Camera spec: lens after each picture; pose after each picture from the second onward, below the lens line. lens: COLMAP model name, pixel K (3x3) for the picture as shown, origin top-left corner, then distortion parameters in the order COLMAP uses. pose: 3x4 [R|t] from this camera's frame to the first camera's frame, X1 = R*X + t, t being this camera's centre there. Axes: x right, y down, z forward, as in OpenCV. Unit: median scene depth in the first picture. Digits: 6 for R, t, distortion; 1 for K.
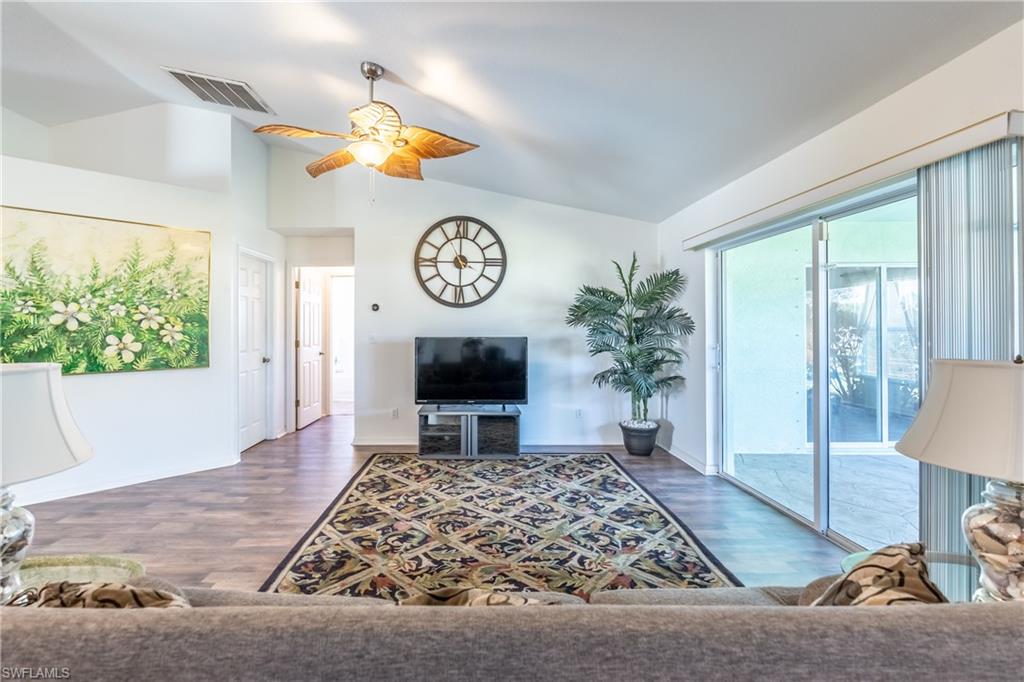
lens RADIAL K [[472.6, 0, 470.5], [0, 472.6, 324.7], [0, 0, 1]] dist [-0.014523, 0.003902]
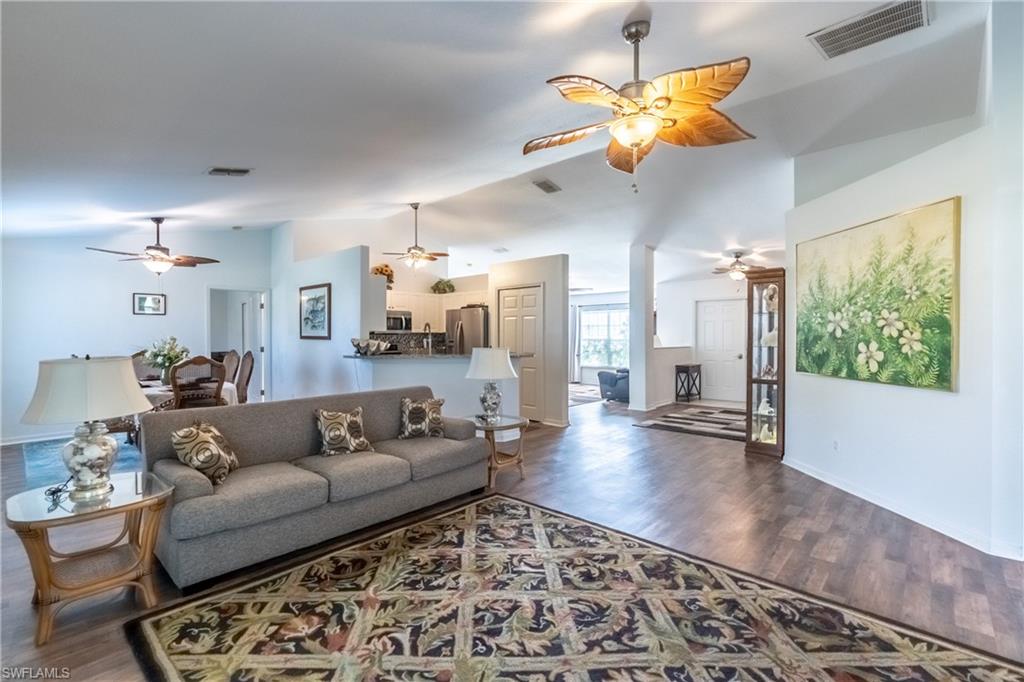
lens RADIAL K [[472.6, 0, 506.7], [0, 472.6, 337.2], [0, 0, 1]] dist [-0.014523, 0.003902]
pose [[-0.682247, 0.008096, -0.731077, 0.456036], [0.005038, 0.999967, 0.006373, 0.001133], [0.731104, 0.000665, -0.682266, 1.127128]]
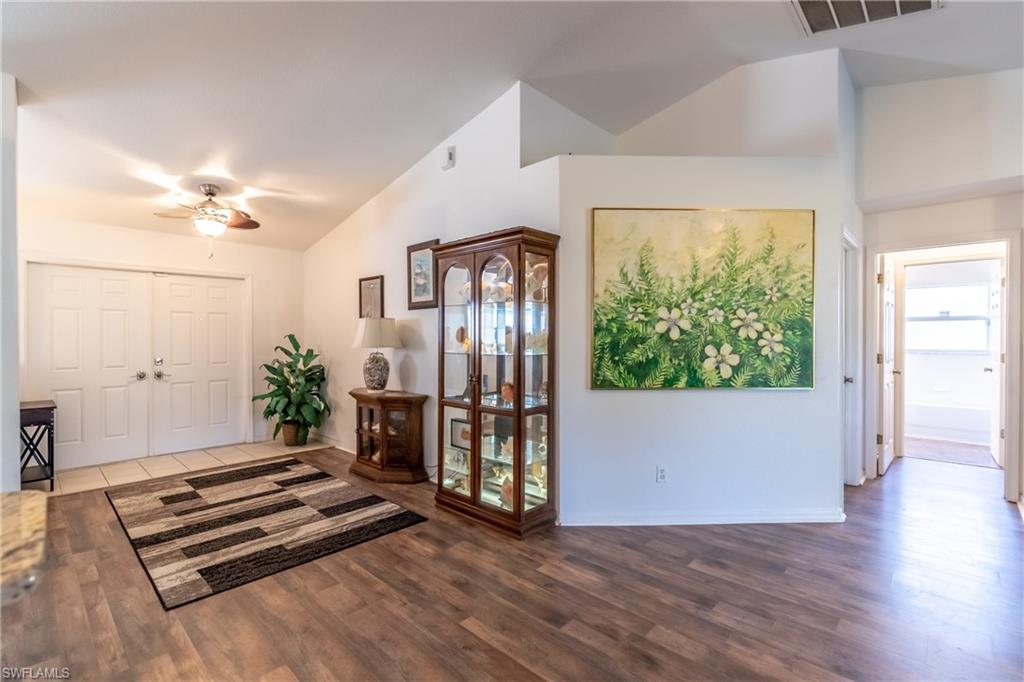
lens RADIAL K [[472.6, 0, 507.3], [0, 472.6, 339.0], [0, 0, 1]] dist [-0.014523, 0.003902]
pose [[0.720883, 0.005897, -0.693031, -0.439896], [0.000518, 0.999959, 0.009048, 0.002888], [0.693056, -0.006882, 0.720851, 0.133730]]
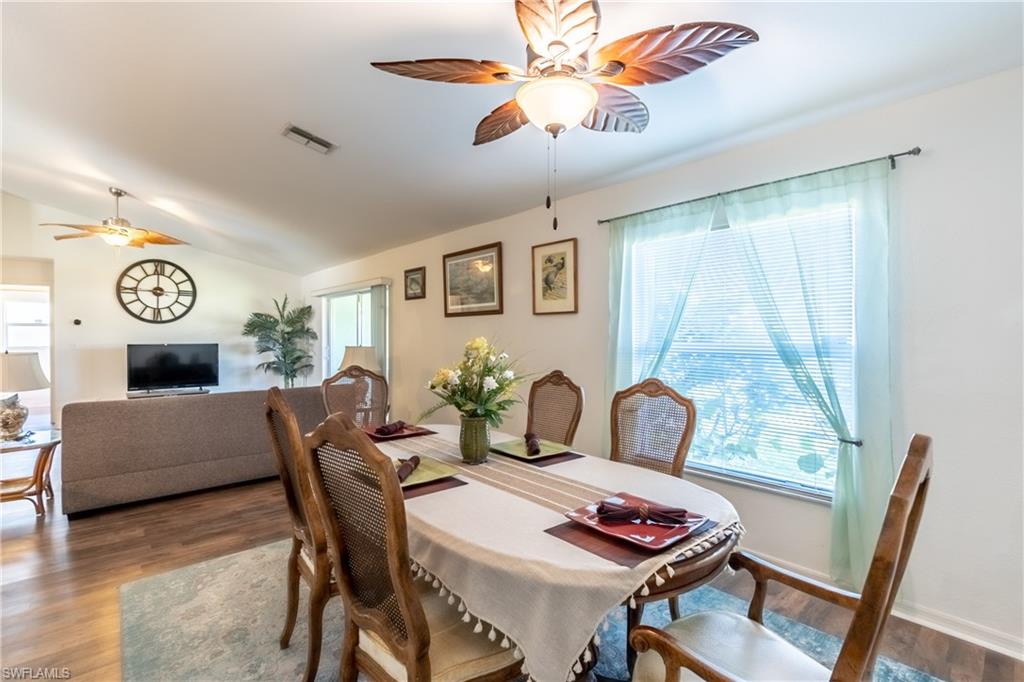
lens RADIAL K [[472.6, 0, 508.8], [0, 472.6, 339.6], [0, 0, 1]] dist [-0.014523, 0.003902]
pose [[0.760485, -0.005096, 0.649335, -0.188720], [0.000104, 0.999970, 0.007726, 0.001275], [-0.649355, -0.005808, 0.760463, -1.040471]]
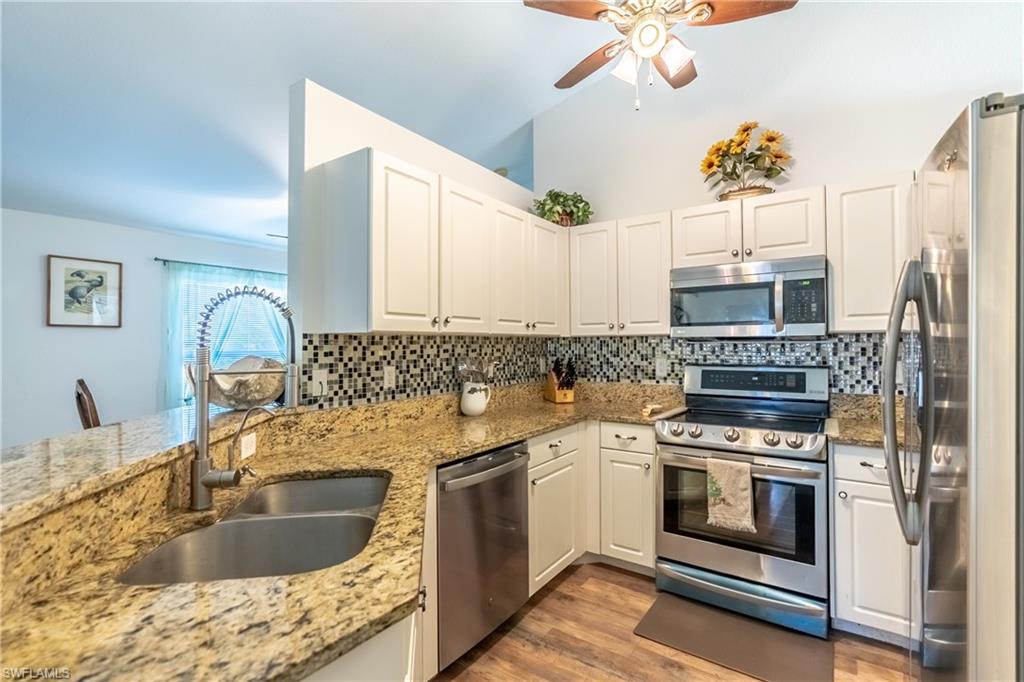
lens RADIAL K [[472.6, 0, 513.4], [0, 472.6, 339.1], [0, 0, 1]] dist [-0.014523, 0.003902]
pose [[-0.823722, 0.015565, 0.566780, -0.854448], [0.007680, 0.999838, -0.016297, 0.006092], [-0.566942, -0.009072, -0.823708, 0.005108]]
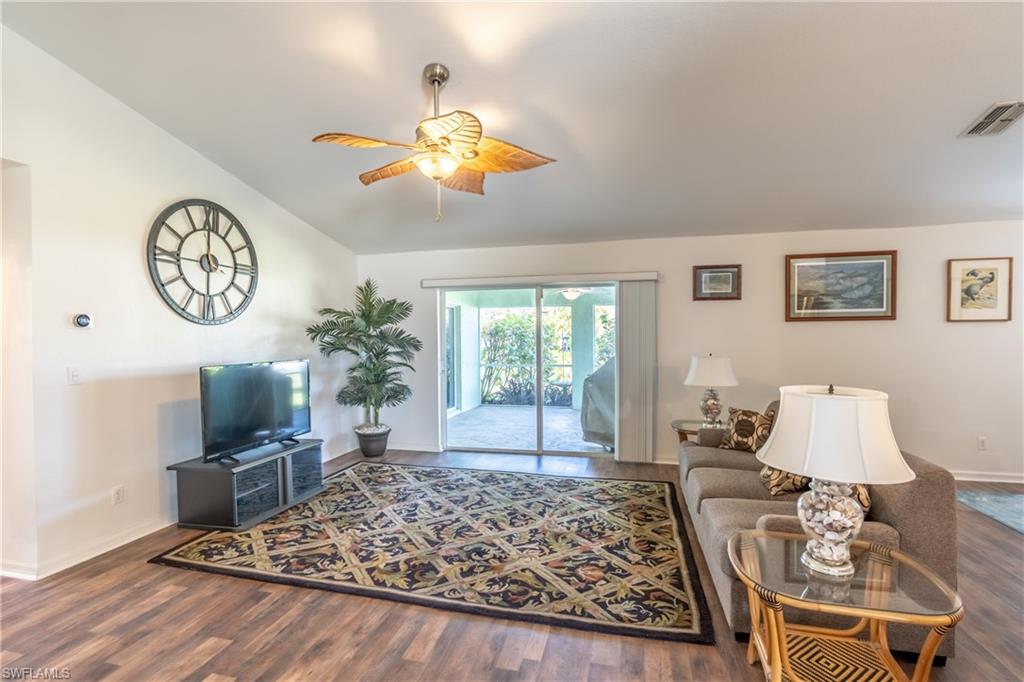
lens RADIAL K [[472.6, 0, 505.8], [0, 472.6, 342.7], [0, 0, 1]] dist [-0.014523, 0.003902]
pose [[0.253669, -0.012882, 0.967205, -0.853263], [0.007473, 0.999908, 0.011357, -0.015600], [-0.967262, 0.004347, 0.253742, 0.512767]]
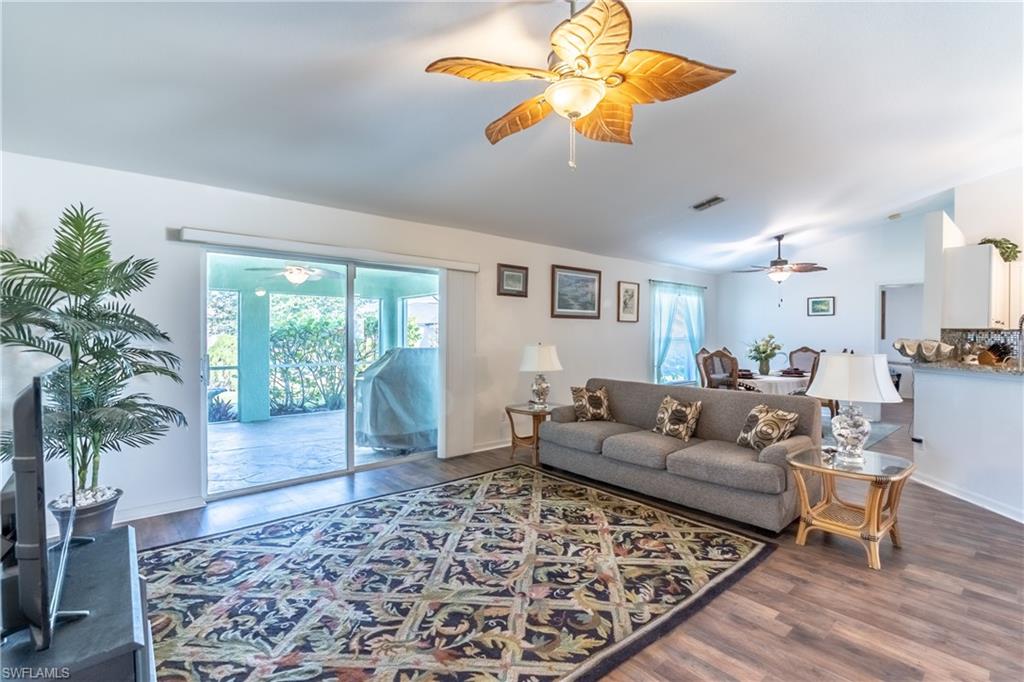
lens RADIAL K [[472.6, 0, 507.6], [0, 472.6, 346.6], [0, 0, 1]] dist [-0.014523, 0.003902]
pose [[-0.643452, -0.021854, 0.765174, -0.561927], [-0.002944, 0.999656, 0.026075, 0.003040], [-0.765481, 0.014525, -0.643295, 1.236423]]
